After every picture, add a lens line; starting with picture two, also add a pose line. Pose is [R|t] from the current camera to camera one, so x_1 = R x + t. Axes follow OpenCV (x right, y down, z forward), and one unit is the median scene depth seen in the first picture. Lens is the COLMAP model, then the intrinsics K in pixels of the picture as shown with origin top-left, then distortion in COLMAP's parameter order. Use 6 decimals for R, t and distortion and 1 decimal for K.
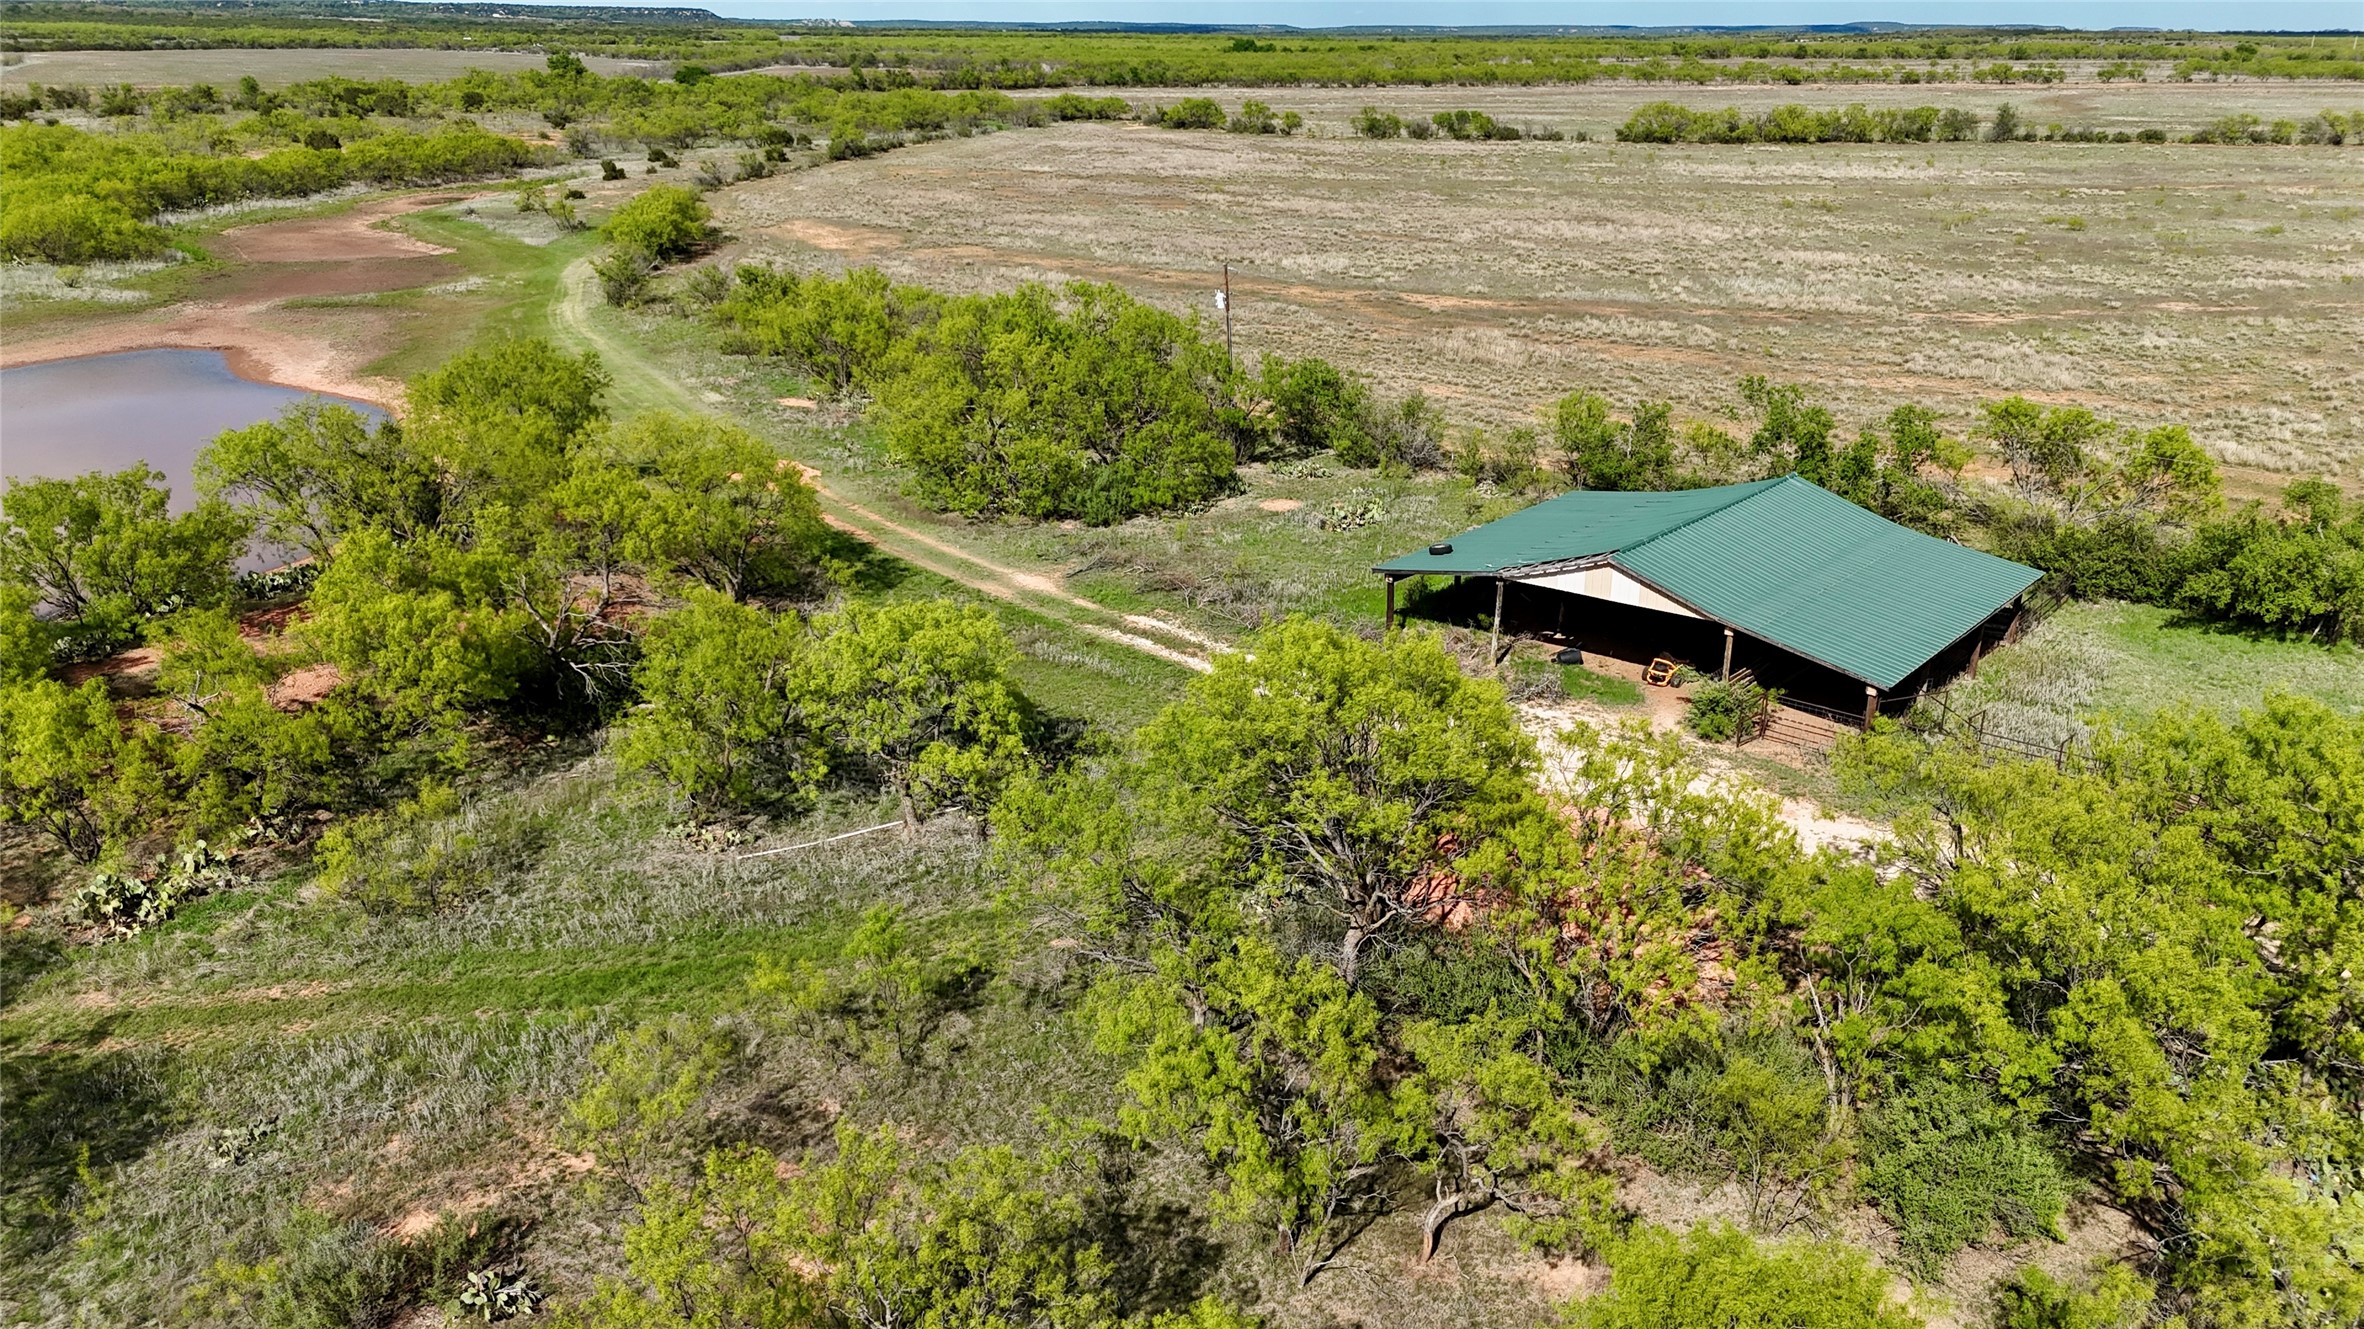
lens RADIAL K [[1698.8, 0, 1182.0], [0, 1698.8, 664.5], [0, 0, 1]] dist [0.065112, -0.080784]
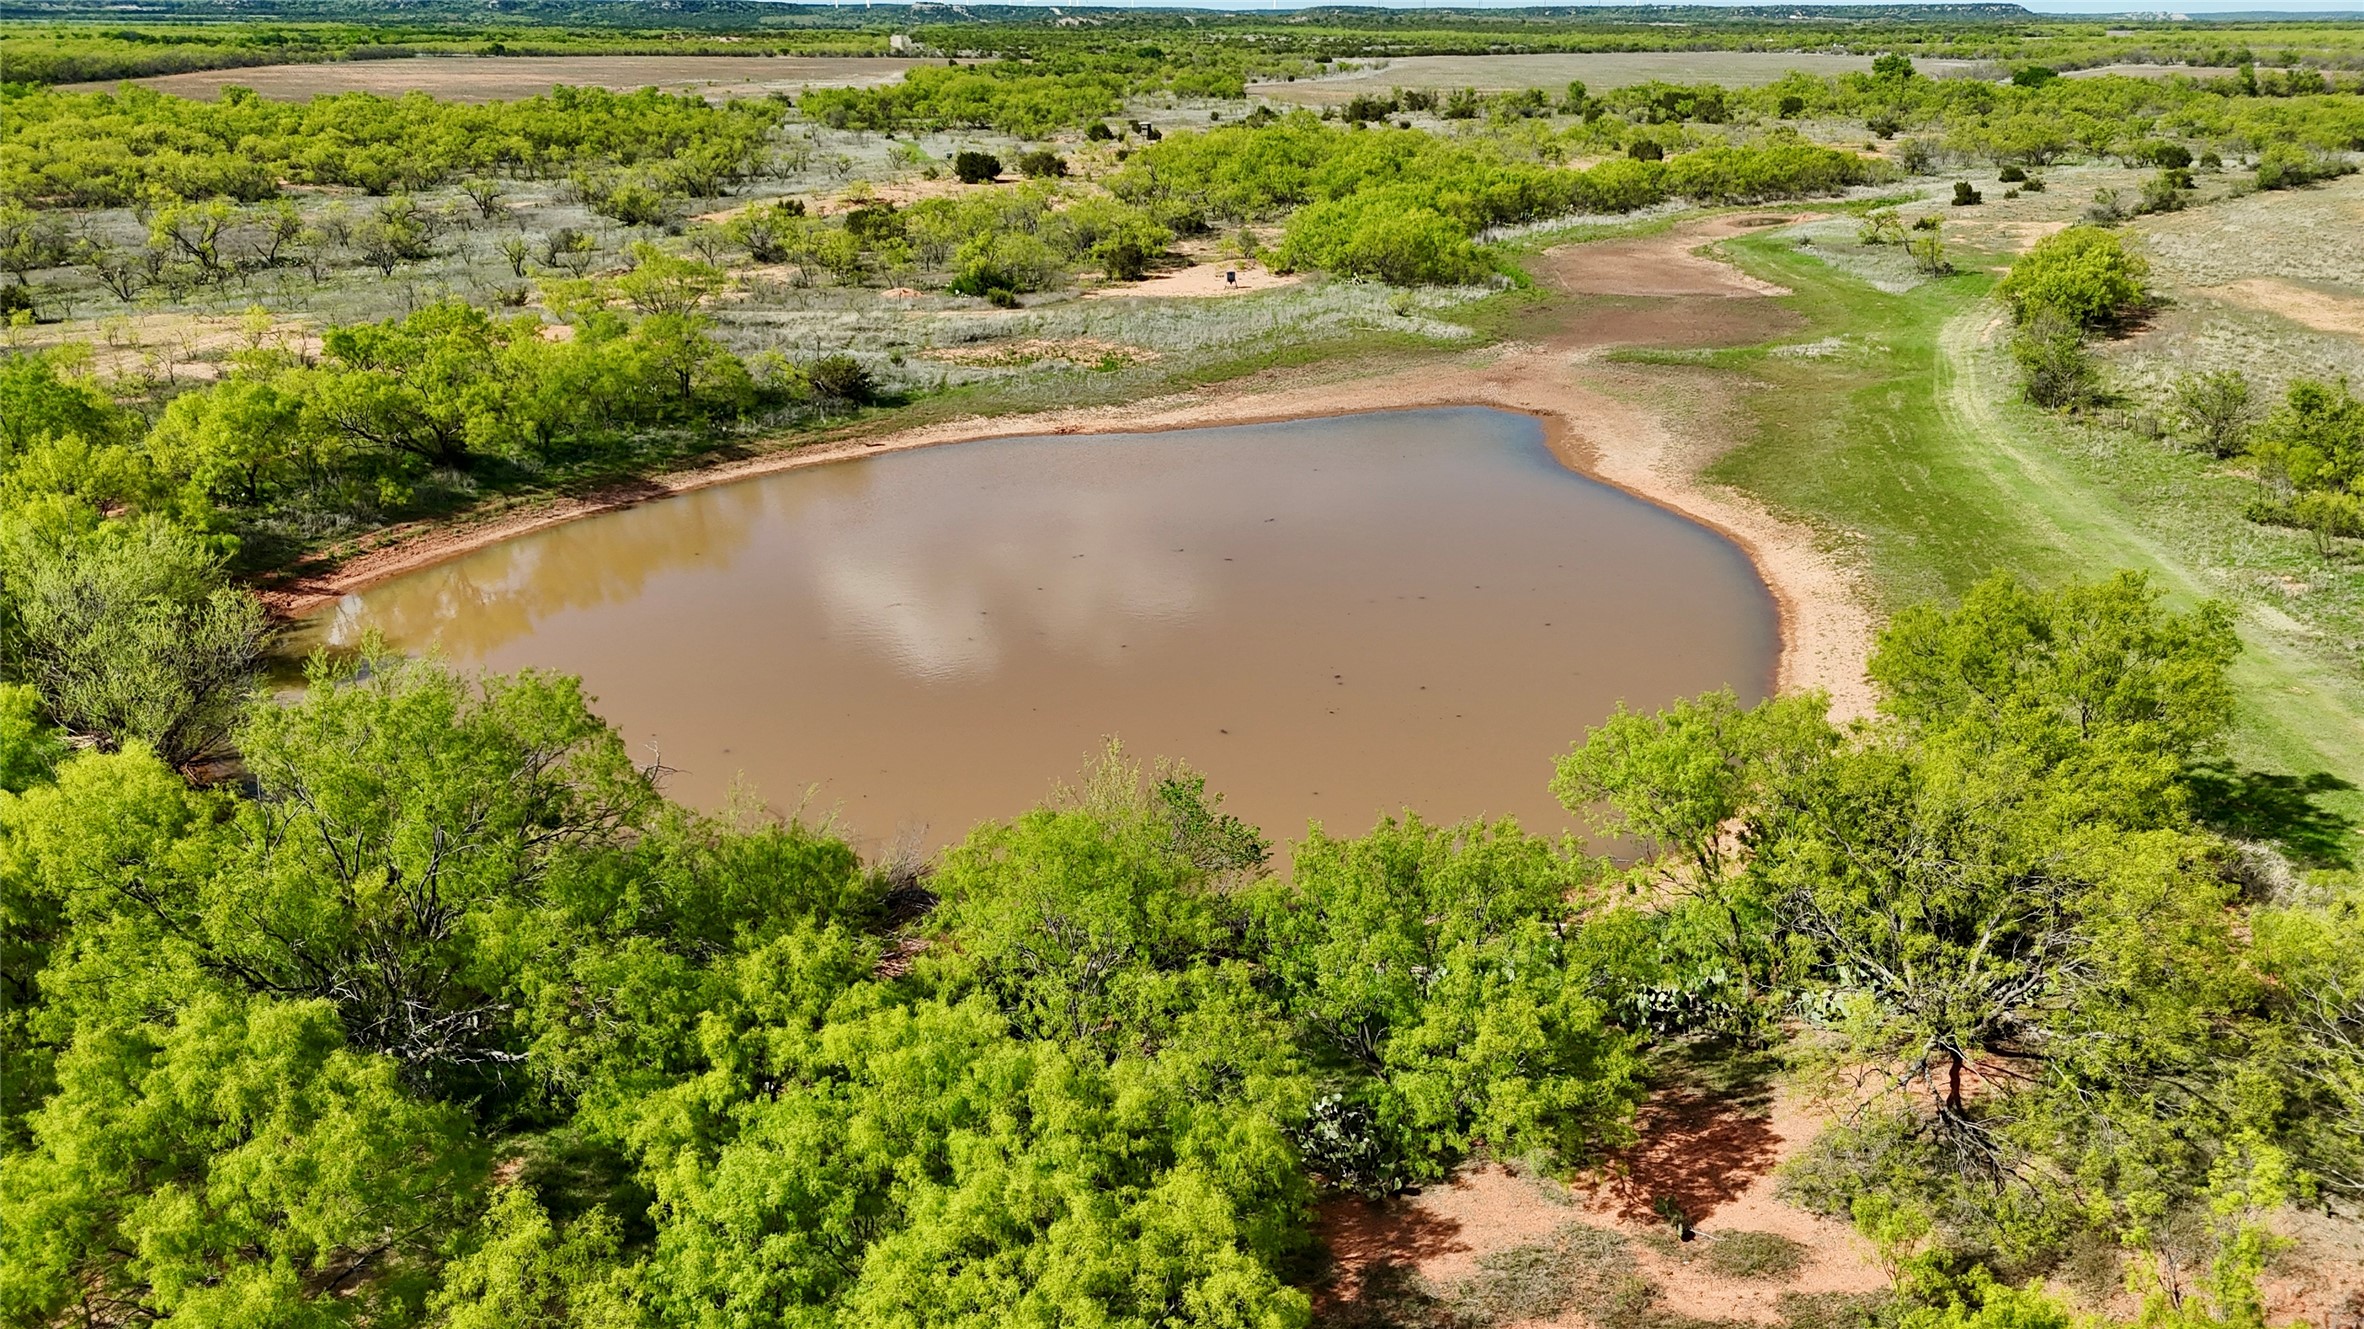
lens RADIAL K [[1698.8, 0, 1182.0], [0, 1698.8, 664.5], [0, 0, 1]] dist [0.065112, -0.080784]
pose [[0.778508, 0.206811, -0.592583, -0.084268], [-0.207002, 0.975929, 0.068649, -0.041029], [0.592517, 0.069222, 0.802579, 0.112219]]
